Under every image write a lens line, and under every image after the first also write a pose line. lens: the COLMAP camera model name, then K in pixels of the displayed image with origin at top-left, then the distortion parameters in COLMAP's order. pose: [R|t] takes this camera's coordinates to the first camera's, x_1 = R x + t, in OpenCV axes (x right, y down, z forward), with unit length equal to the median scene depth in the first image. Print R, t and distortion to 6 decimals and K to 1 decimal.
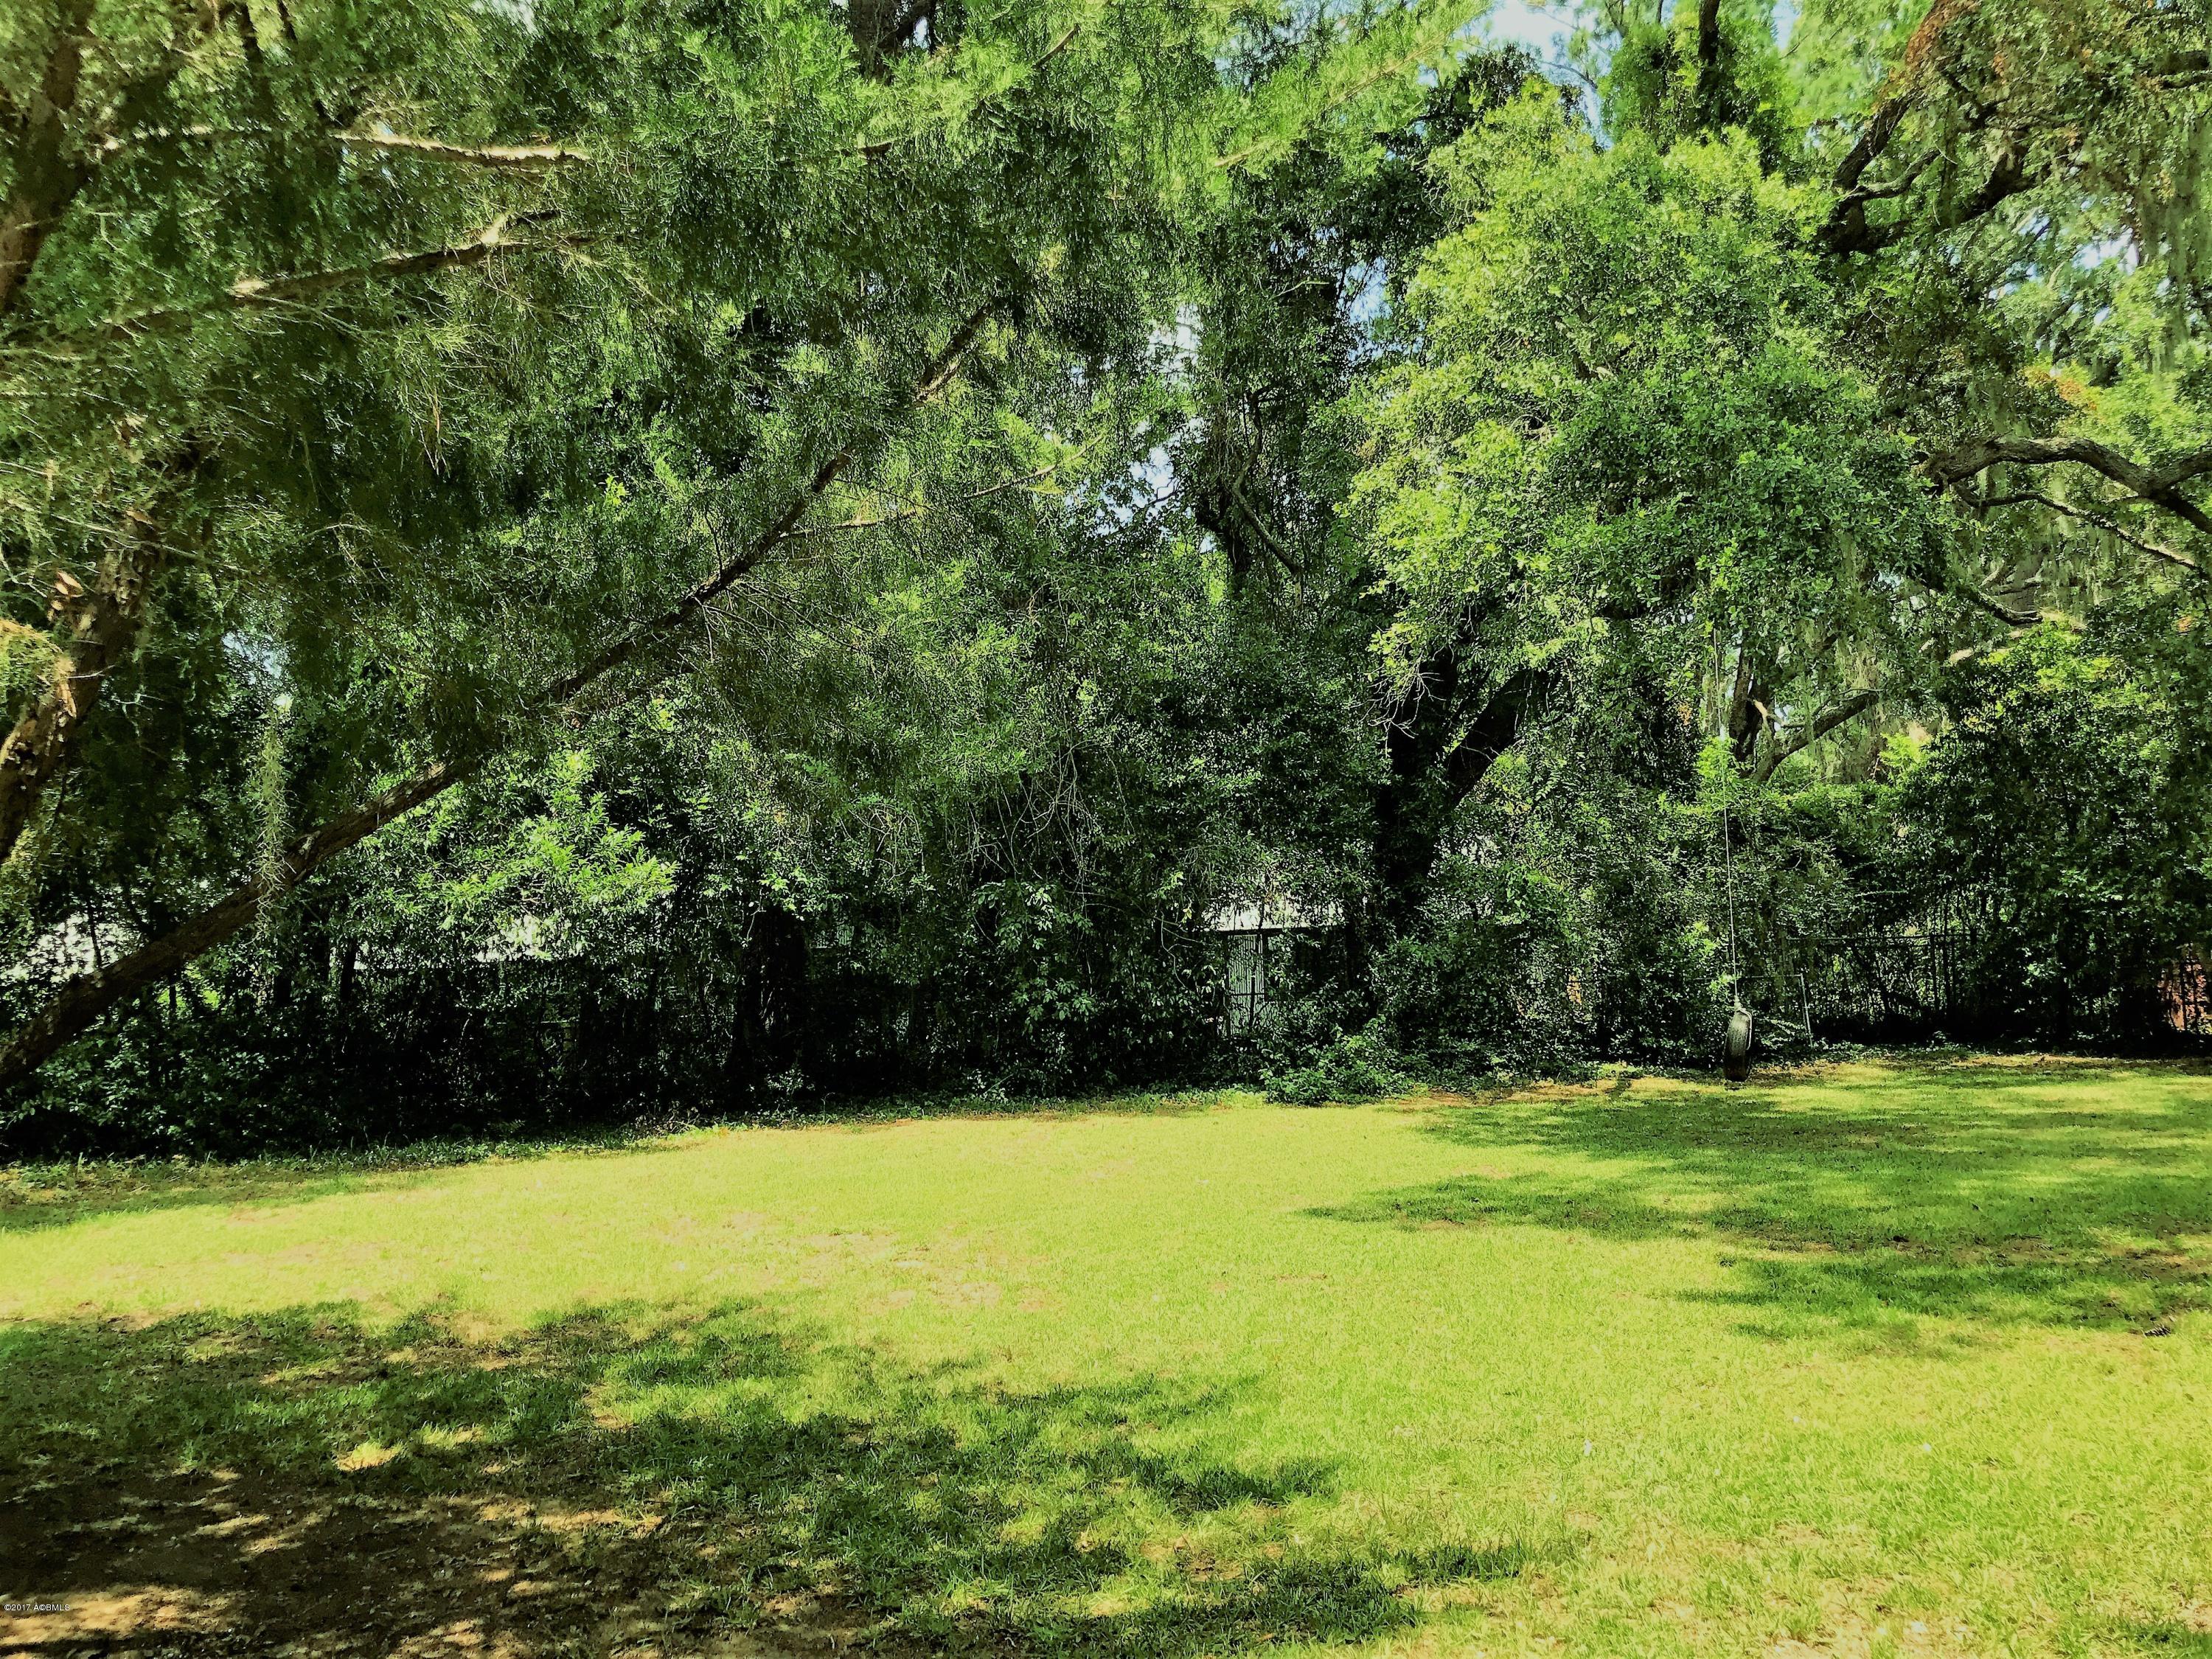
lens RADIAL K [[1861.0, 0, 1115.4], [0, 1861.0, 829.8], [0, 0, 1]] dist [0.043938, -0.043014]
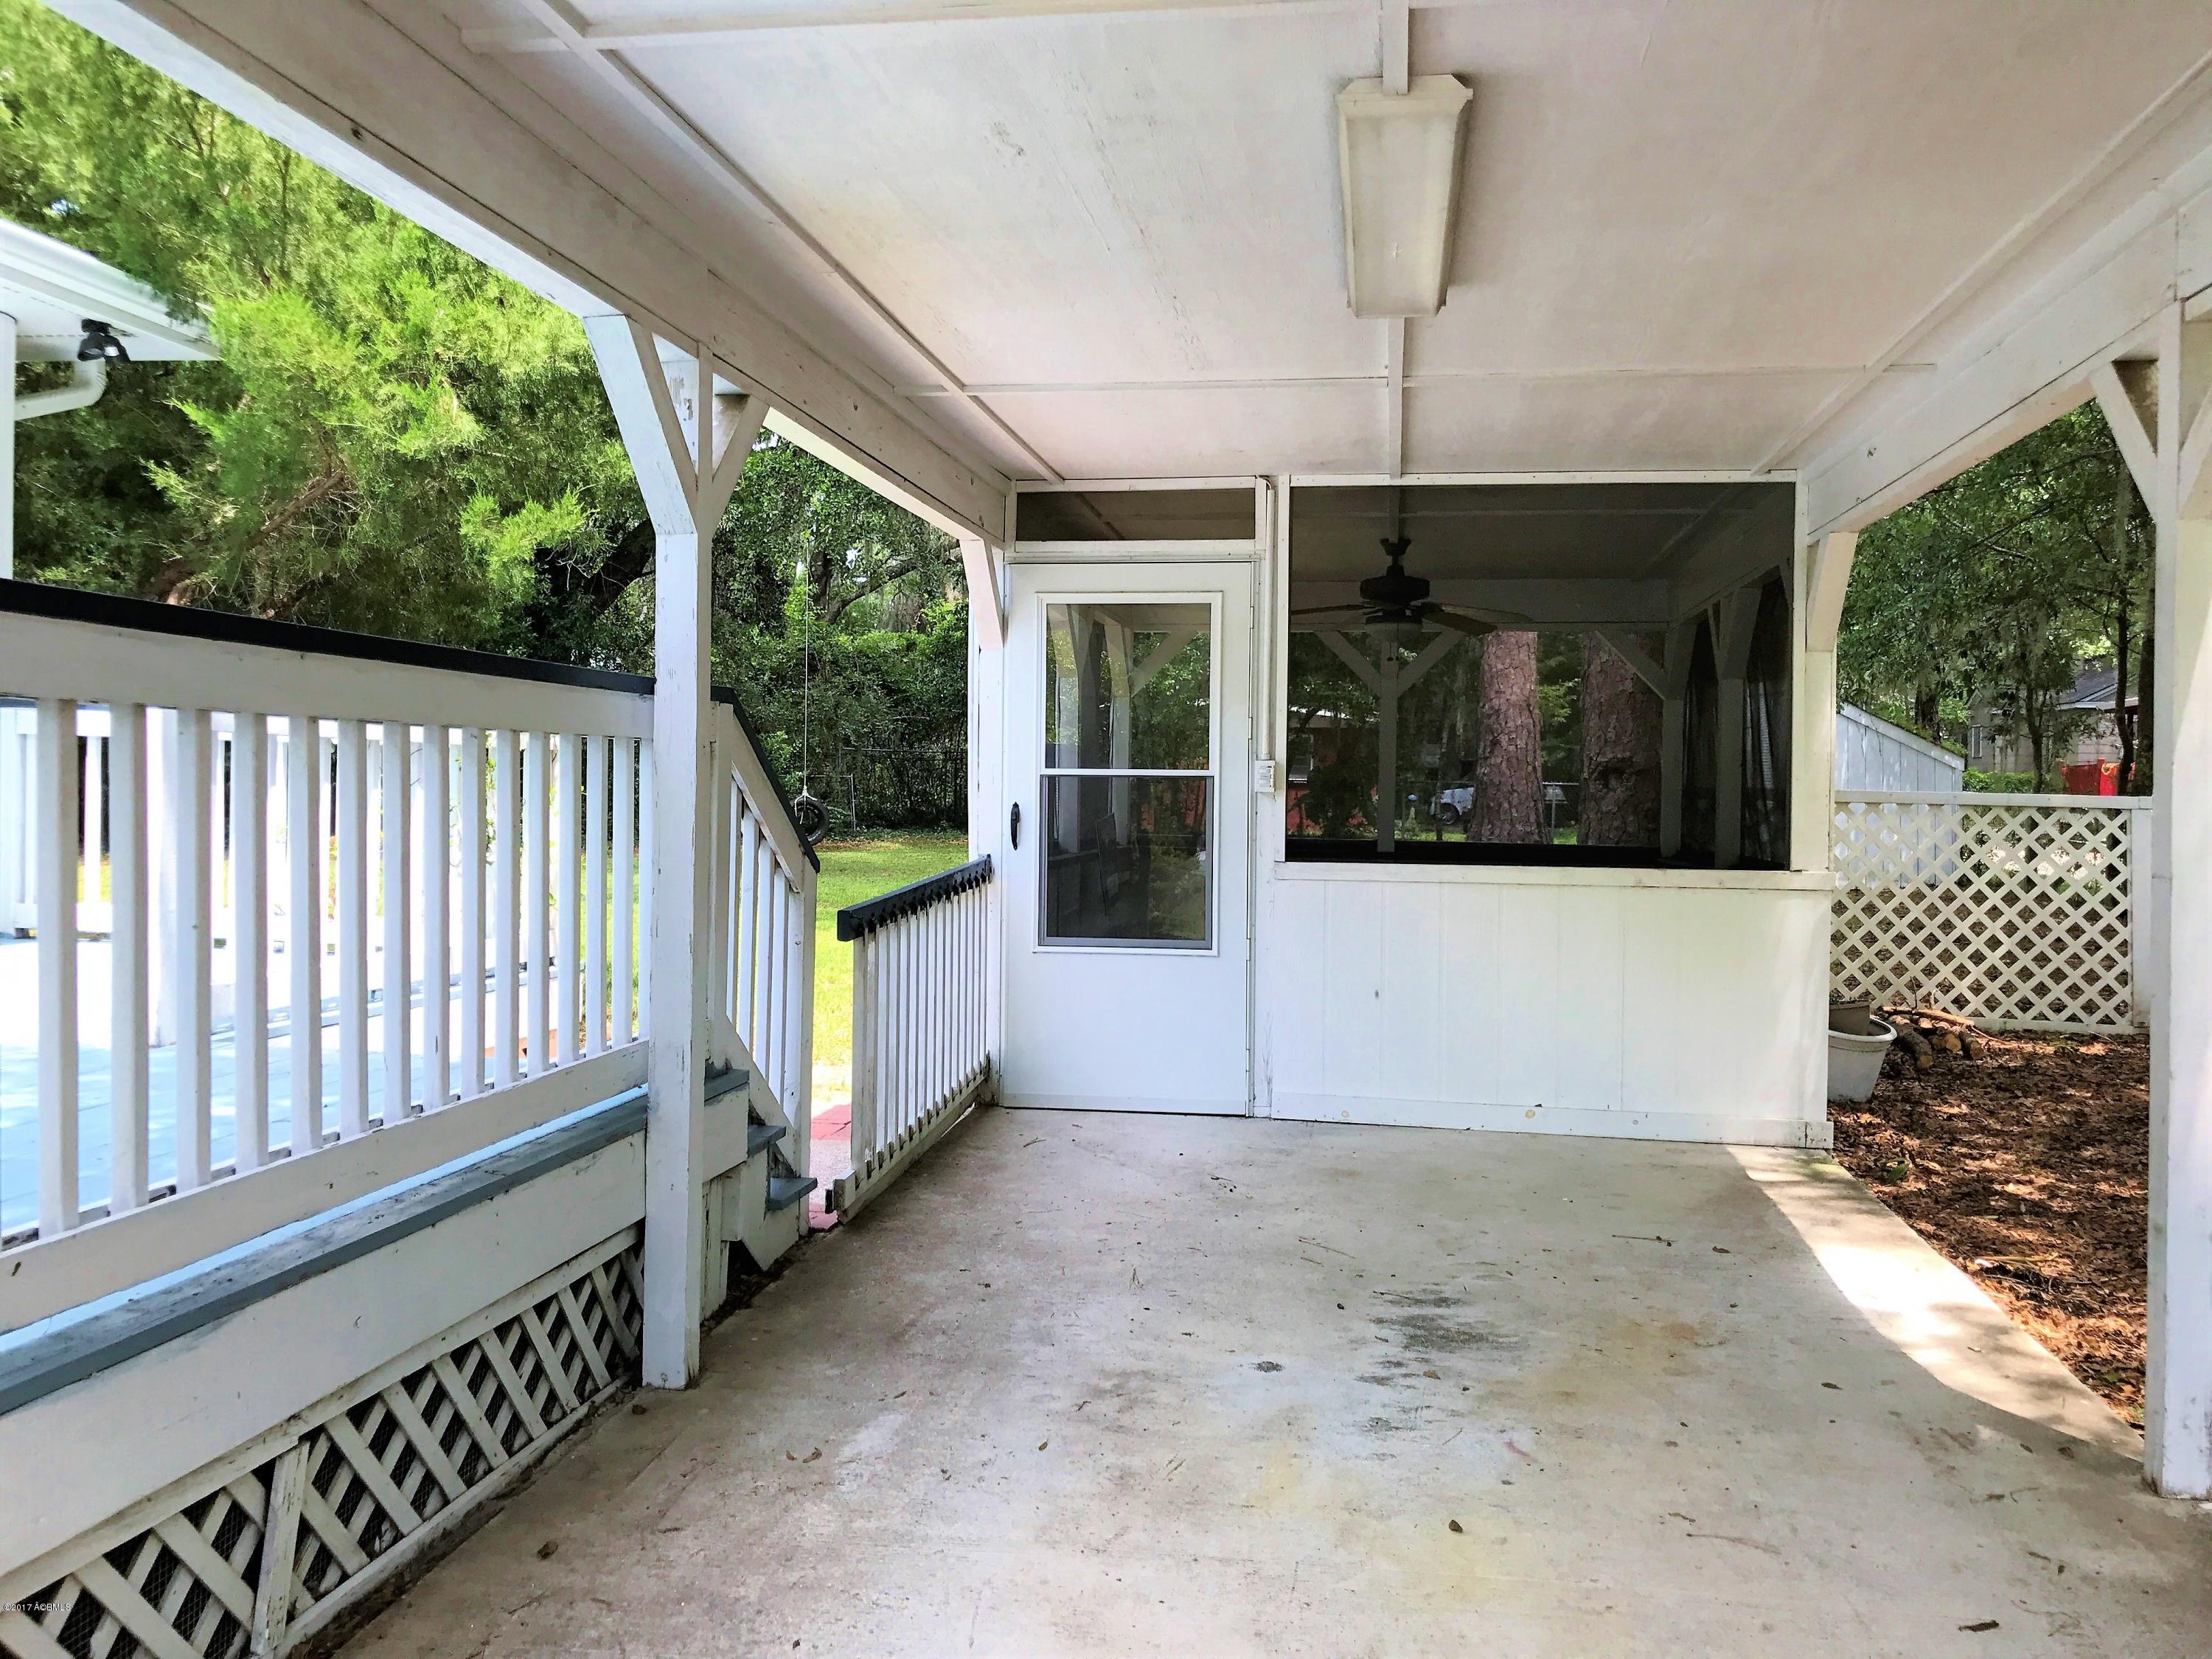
lens RADIAL K [[1861.0, 0, 1115.4], [0, 1861.0, 829.8], [0, 0, 1]] dist [0.043938, -0.043014]
pose [[0.881410, 0.033694, 0.471150, -0.088507], [-0.080816, 0.993502, 0.080138, -0.005183], [-0.465388, -0.108711, 0.878405, -0.248829]]
